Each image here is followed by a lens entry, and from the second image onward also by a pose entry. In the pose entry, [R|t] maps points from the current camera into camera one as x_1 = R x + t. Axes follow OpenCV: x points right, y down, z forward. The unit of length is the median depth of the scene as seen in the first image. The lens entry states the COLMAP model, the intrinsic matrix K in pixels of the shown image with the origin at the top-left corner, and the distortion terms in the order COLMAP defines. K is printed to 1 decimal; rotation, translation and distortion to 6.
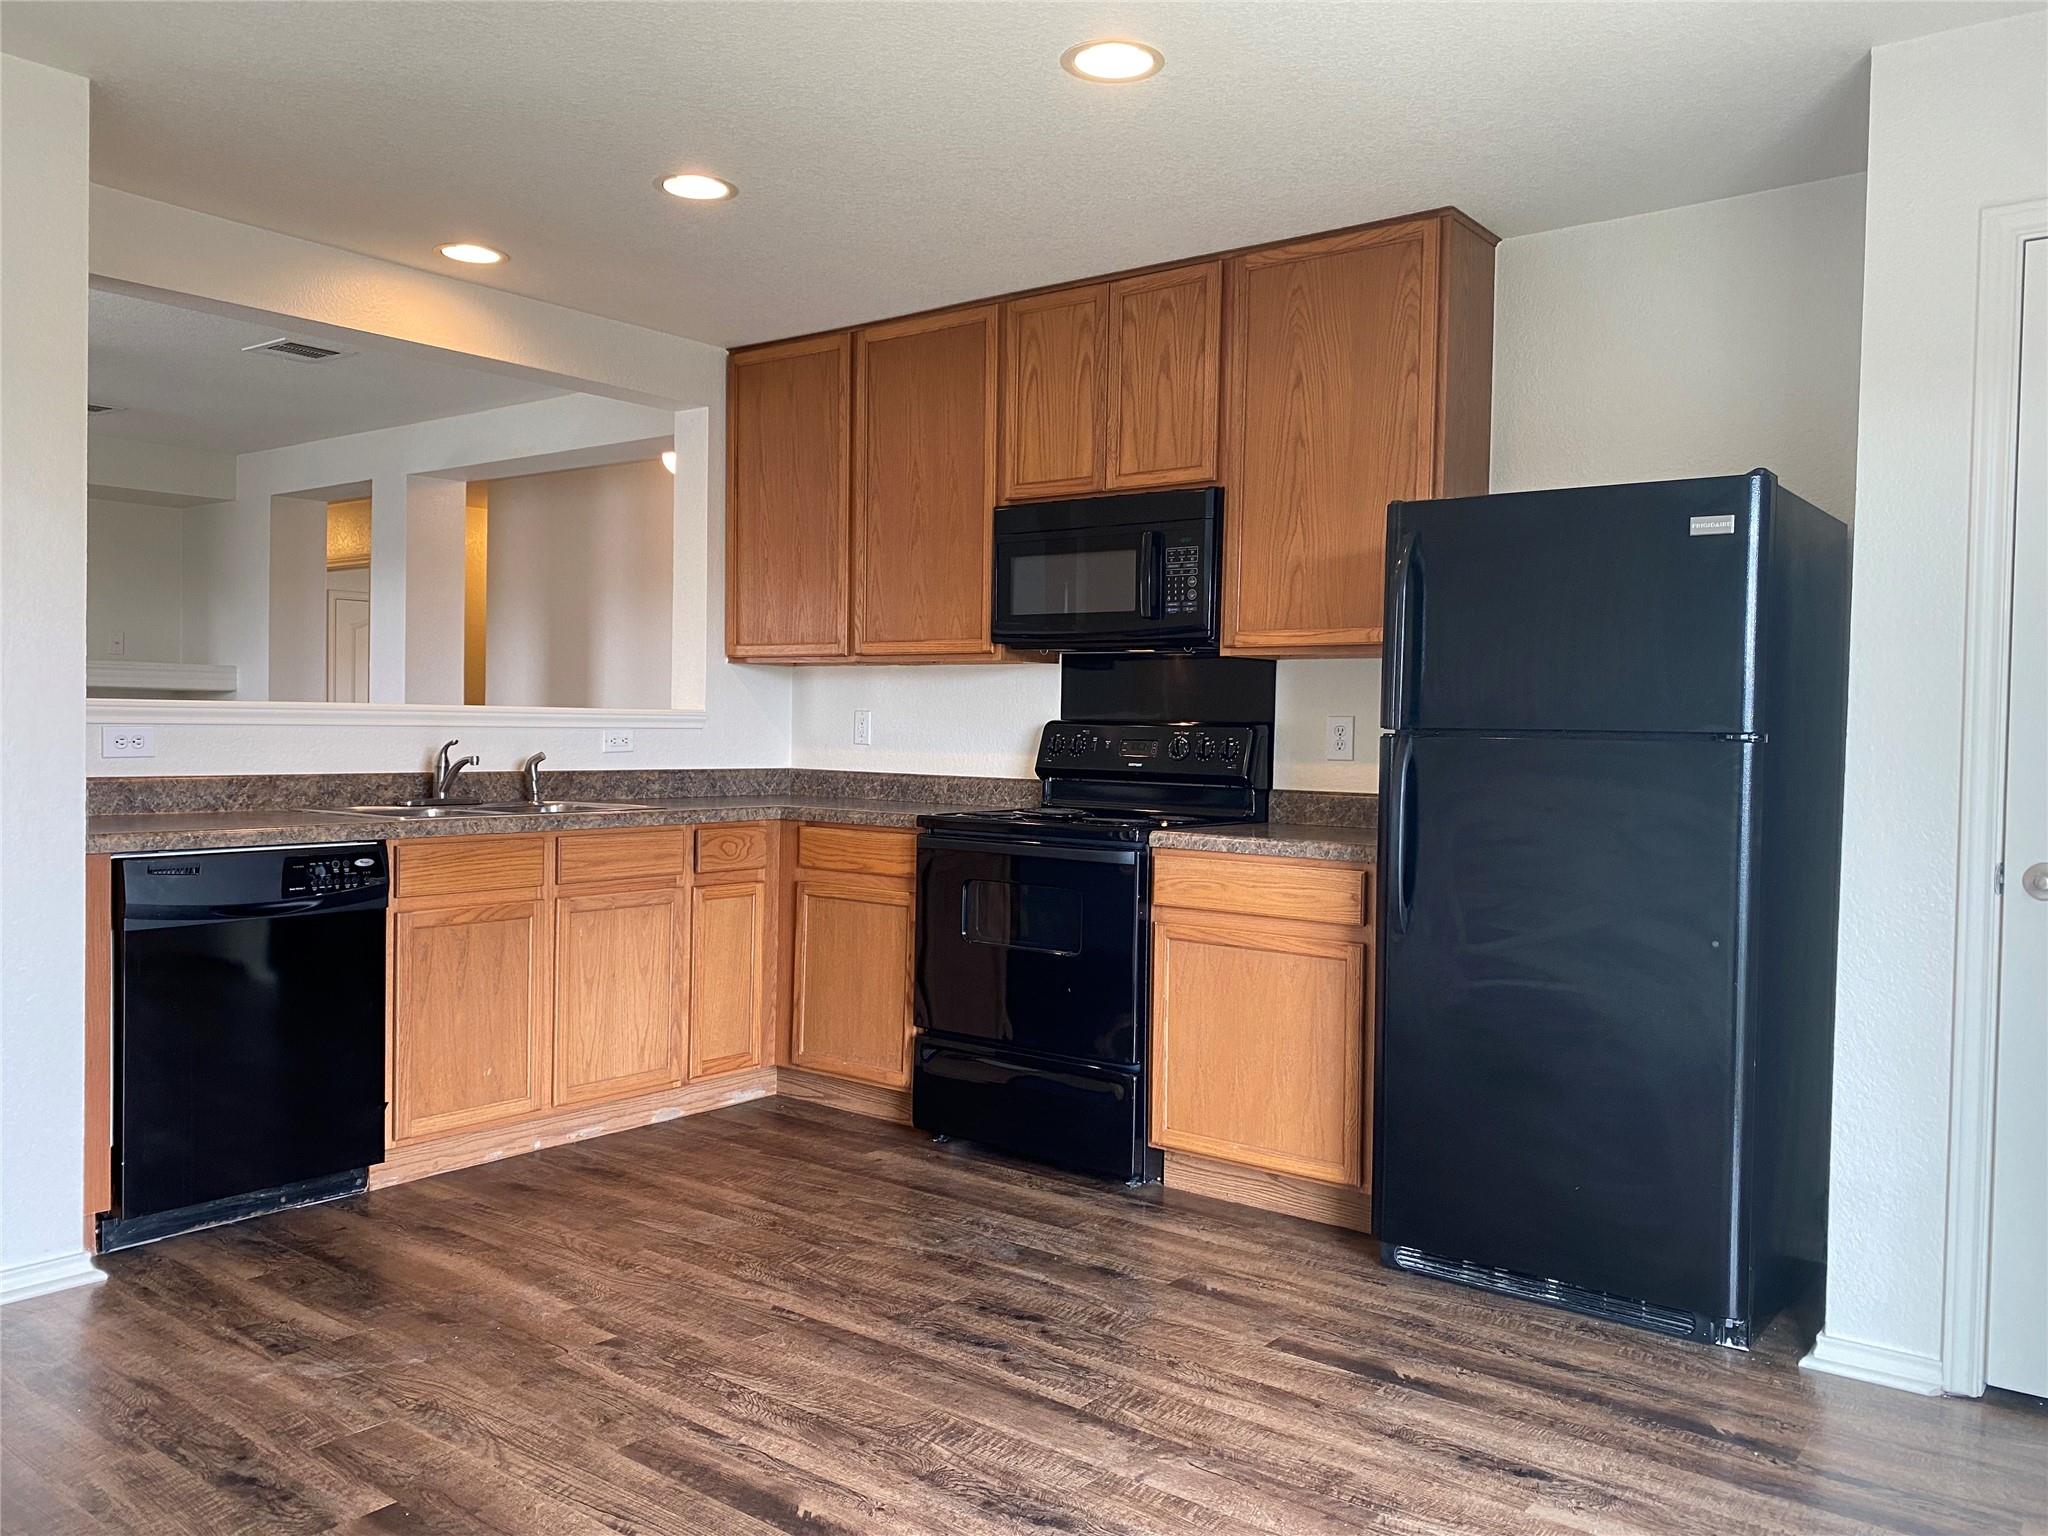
lens RADIAL K [[1592.5, 0, 1026.4], [0, 1592.5, 745.1], [0, 0, 1]] dist [0.092427, -0.162054]
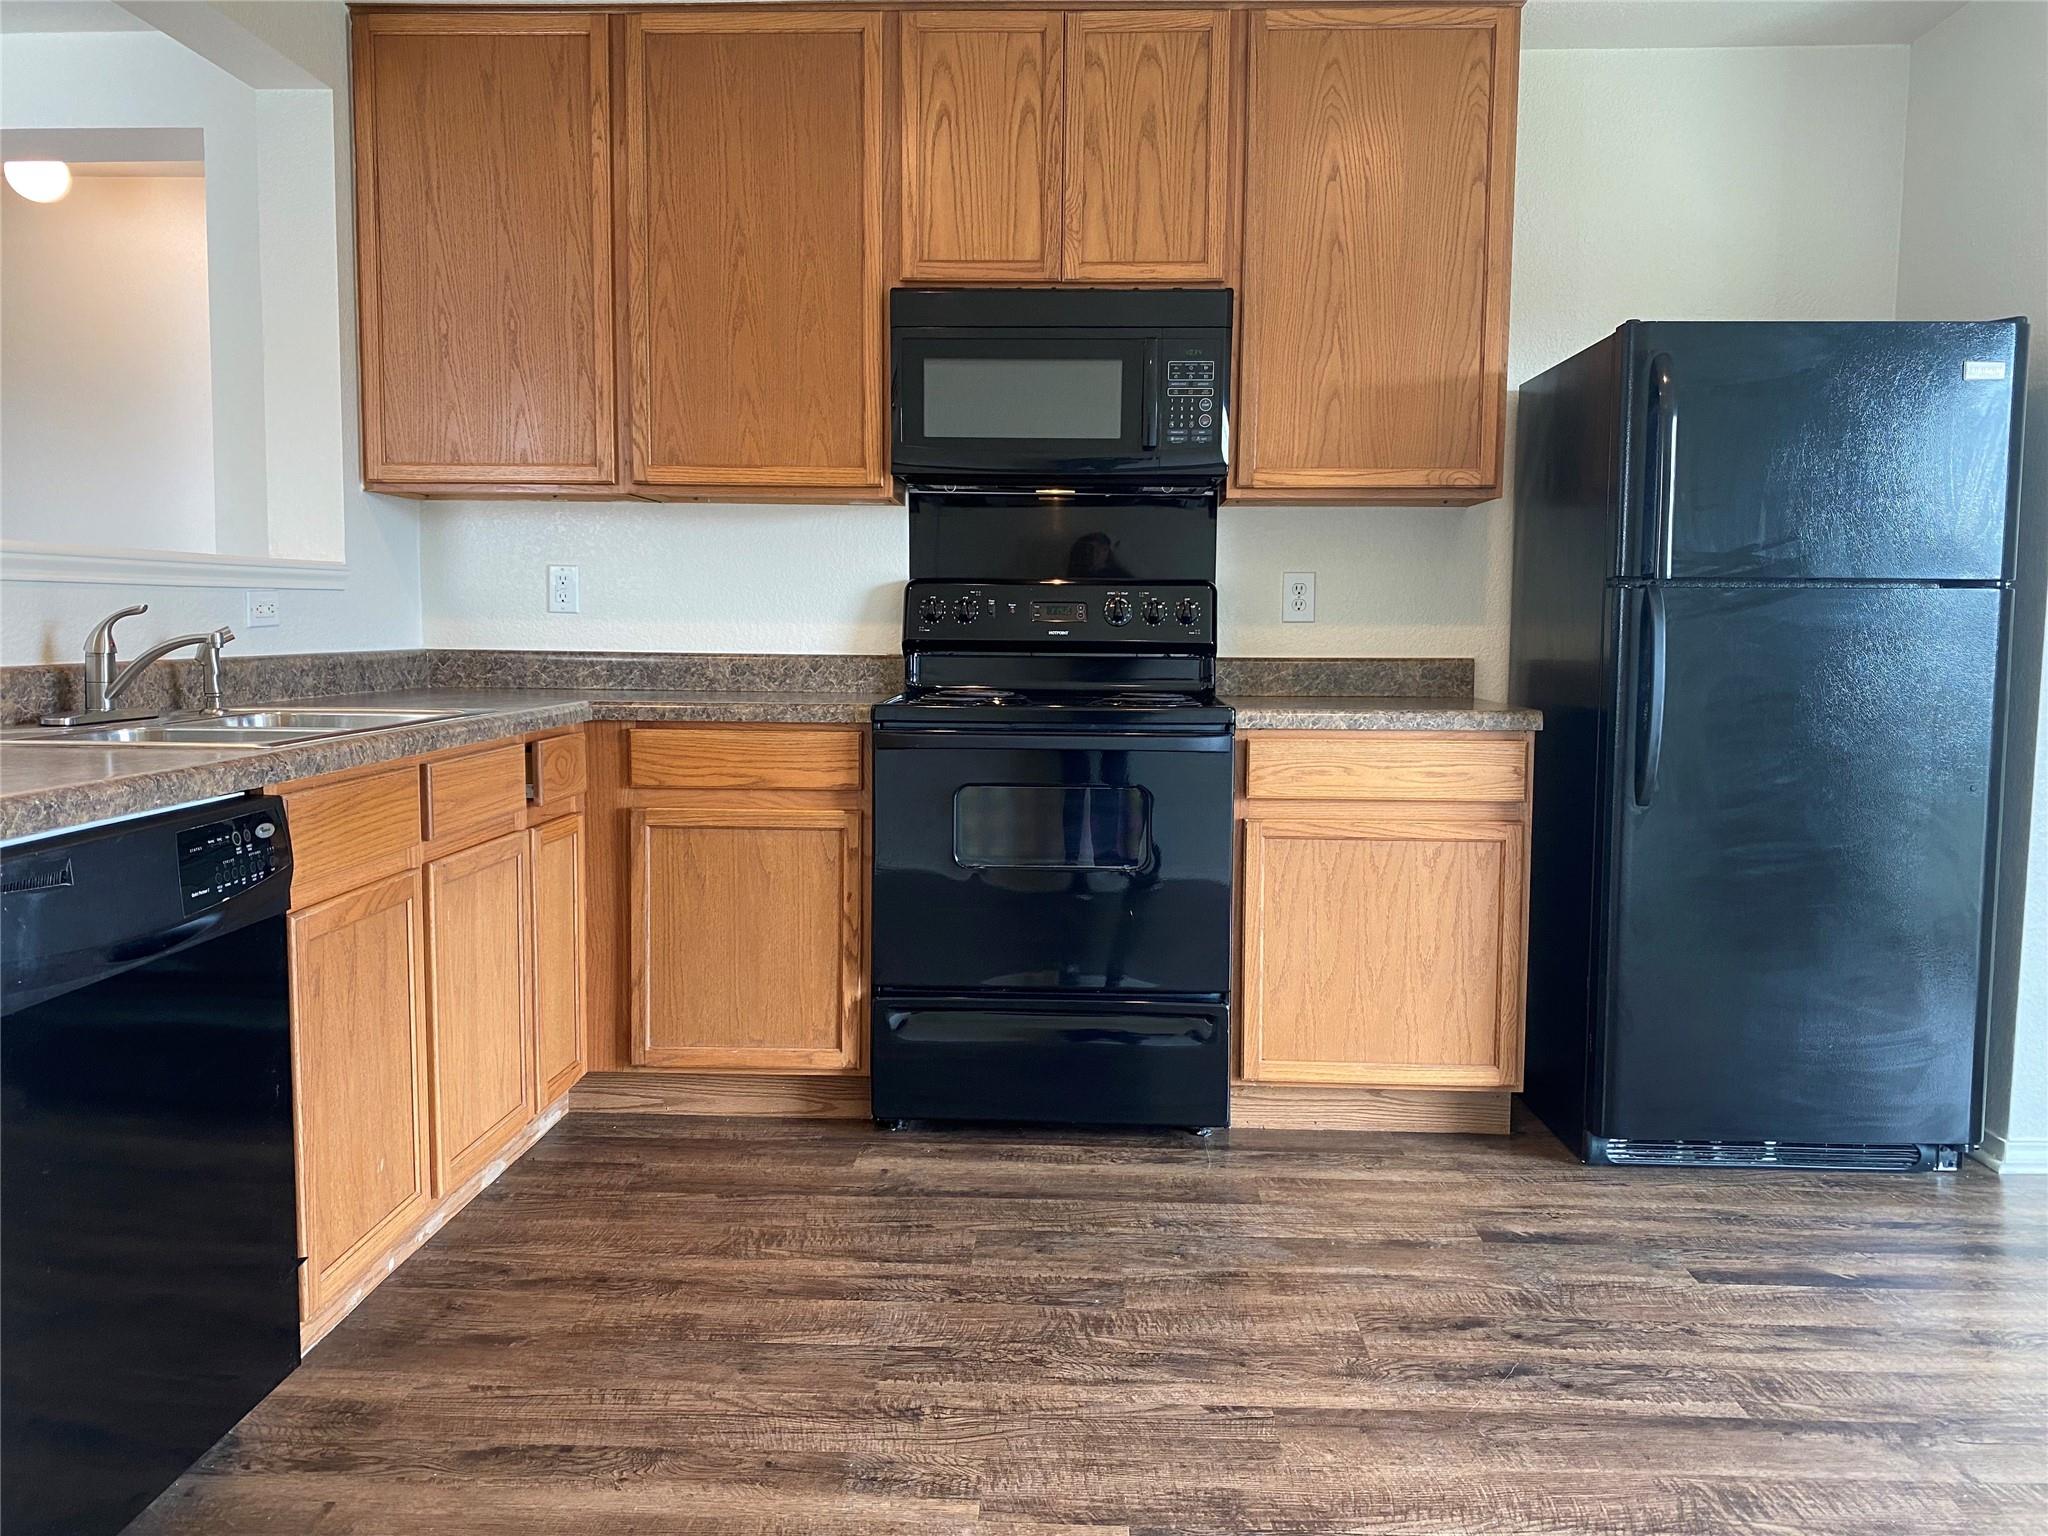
lens RADIAL K [[1582.1, 0, 1033.4], [0, 1582.1, 756.1], [0, 0, 1]] dist [0.045415, -0.060853]
pose [[0.806935, -0.061760, 0.587403, -0.510652], [0.013007, 0.996135, 0.086866, 0.006152], [-0.590497, -0.062455, 0.804619, 0.428390]]
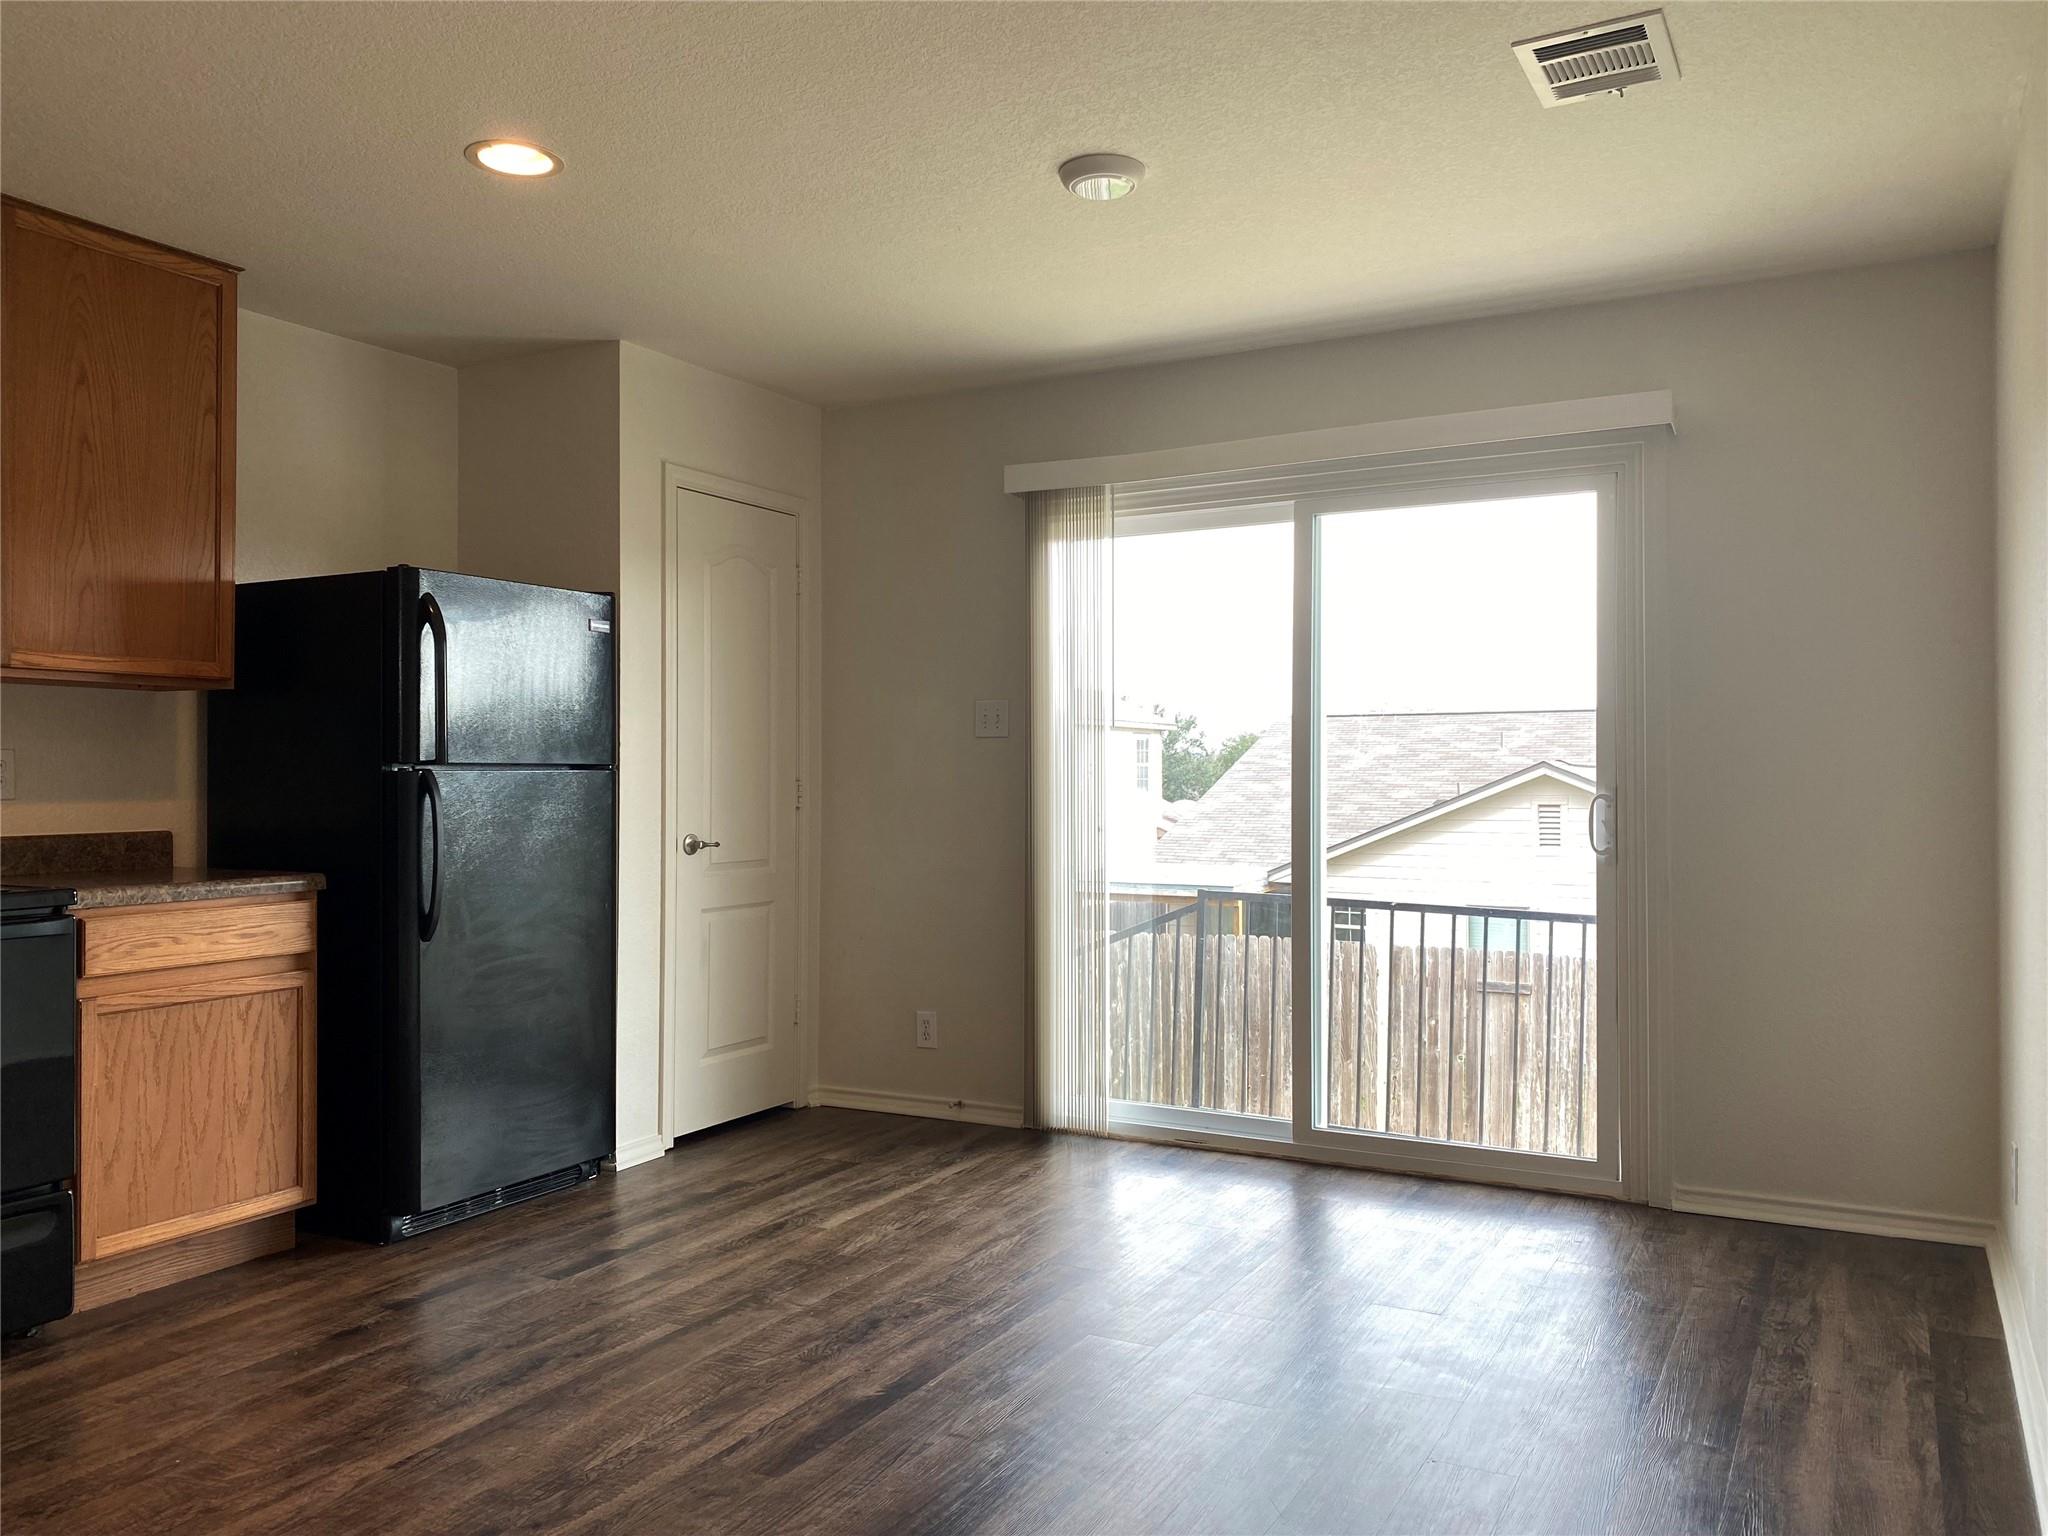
lens RADIAL K [[1574.1, 0, 1026.2], [0, 1574.1, 760.6], [0, 0, 1]] dist [0.053048, -0.050349]
pose [[-0.173769, -0.008094, 0.984753, -0.863450], [0.007643, 0.999925, 0.009568, -0.018595], [-0.984757, 0.009189, -0.173694, 0.688790]]
